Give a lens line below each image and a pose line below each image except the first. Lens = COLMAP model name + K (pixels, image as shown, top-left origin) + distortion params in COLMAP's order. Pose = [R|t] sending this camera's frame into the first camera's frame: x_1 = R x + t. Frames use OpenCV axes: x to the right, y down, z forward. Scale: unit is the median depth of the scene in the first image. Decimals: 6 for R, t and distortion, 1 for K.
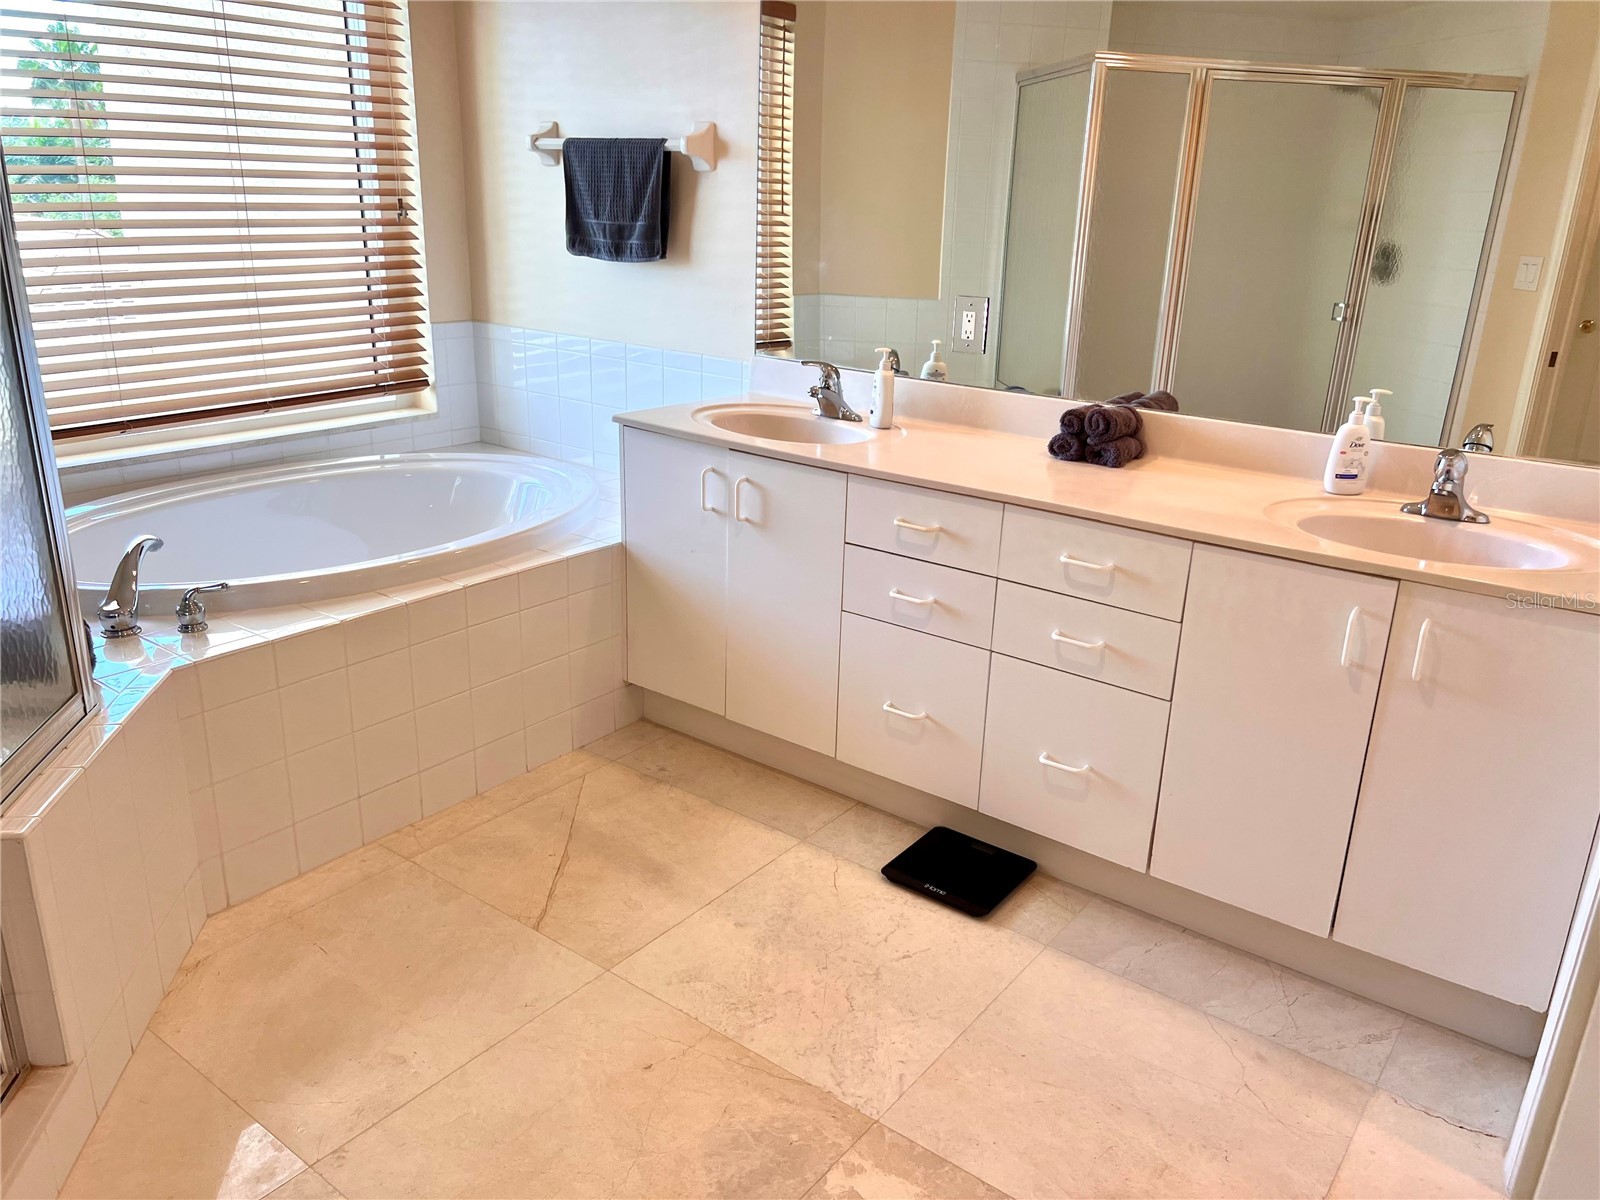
lens RADIAL K [[1202.3, 0, 795.5], [0, 1202.3, 651.0], [0, 0, 1]] dist [0.048153, -0.054730]
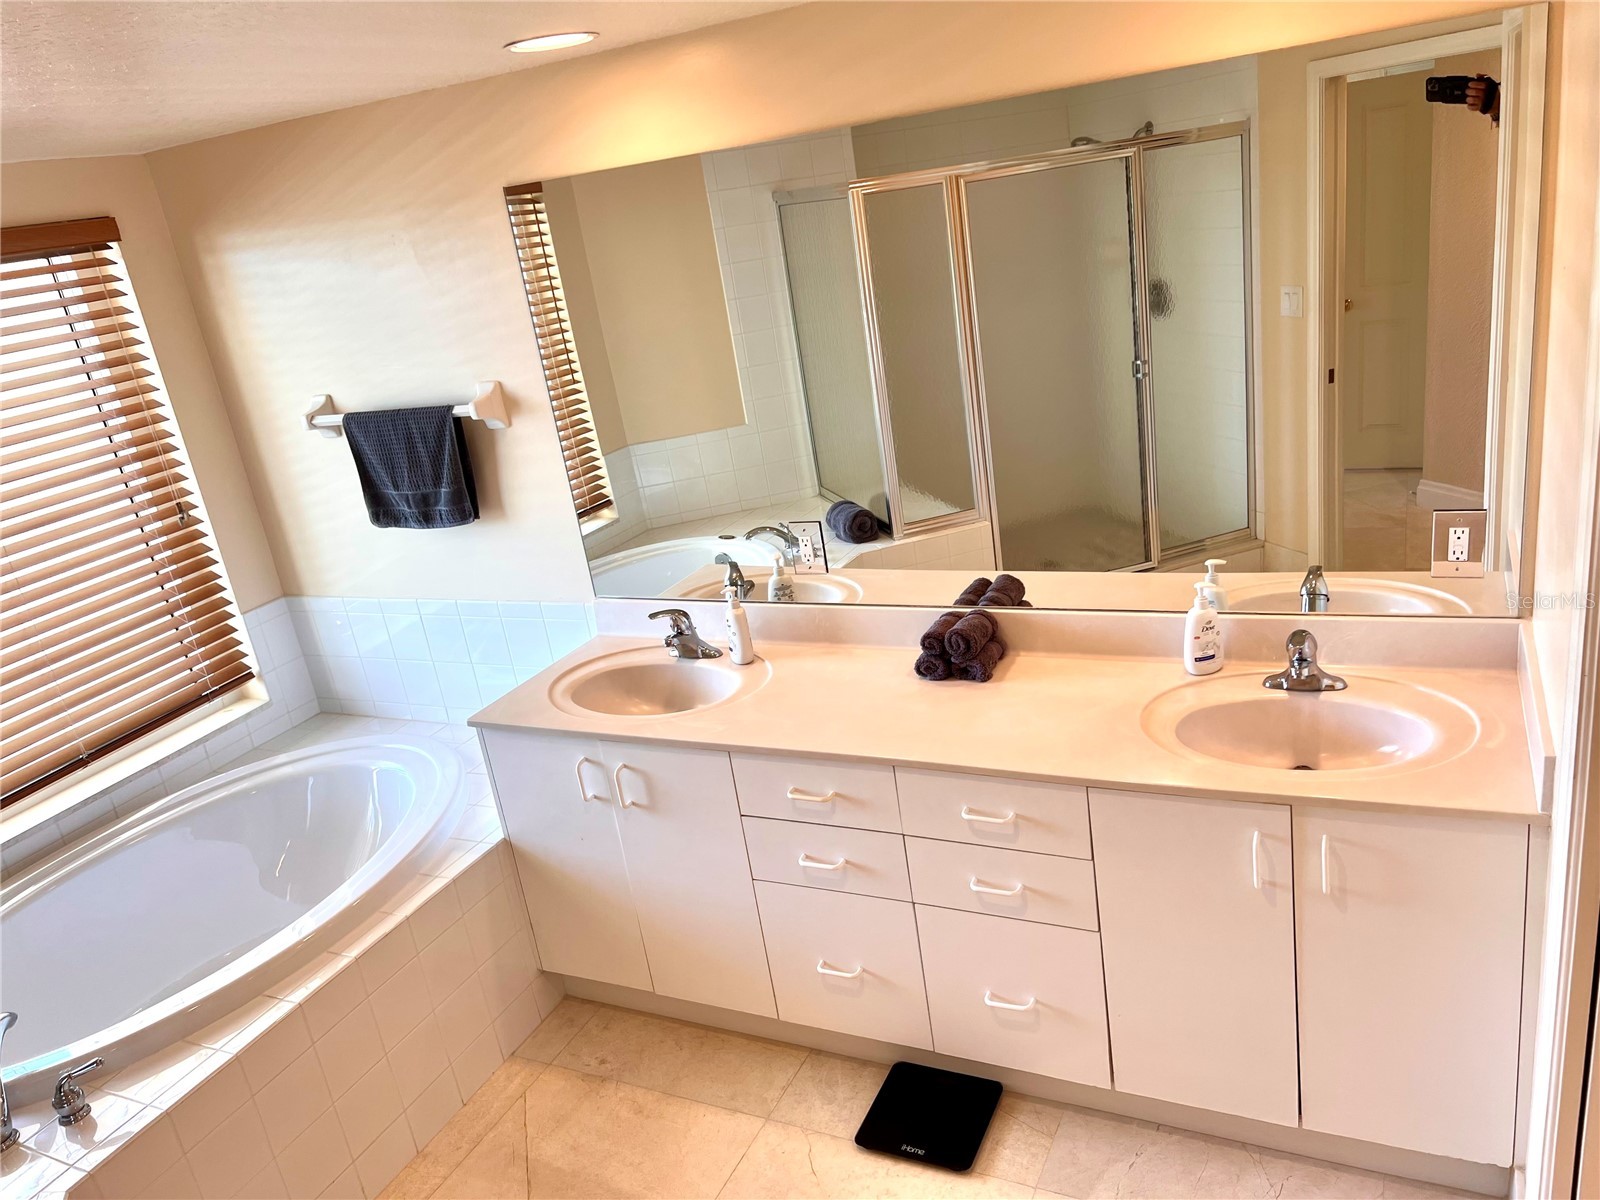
lens RADIAL K [[1202.3, 0, 789.2], [0, 1202.3, 610.0], [0, 0, 1]] dist [0.048153, -0.054730]
pose [[0.966634, -0.230062, 0.112649, 0.007171], [0.230437, 0.973037, 0.009862, -0.226705], [-0.111881, 0.016426, 0.993586, 0.018397]]
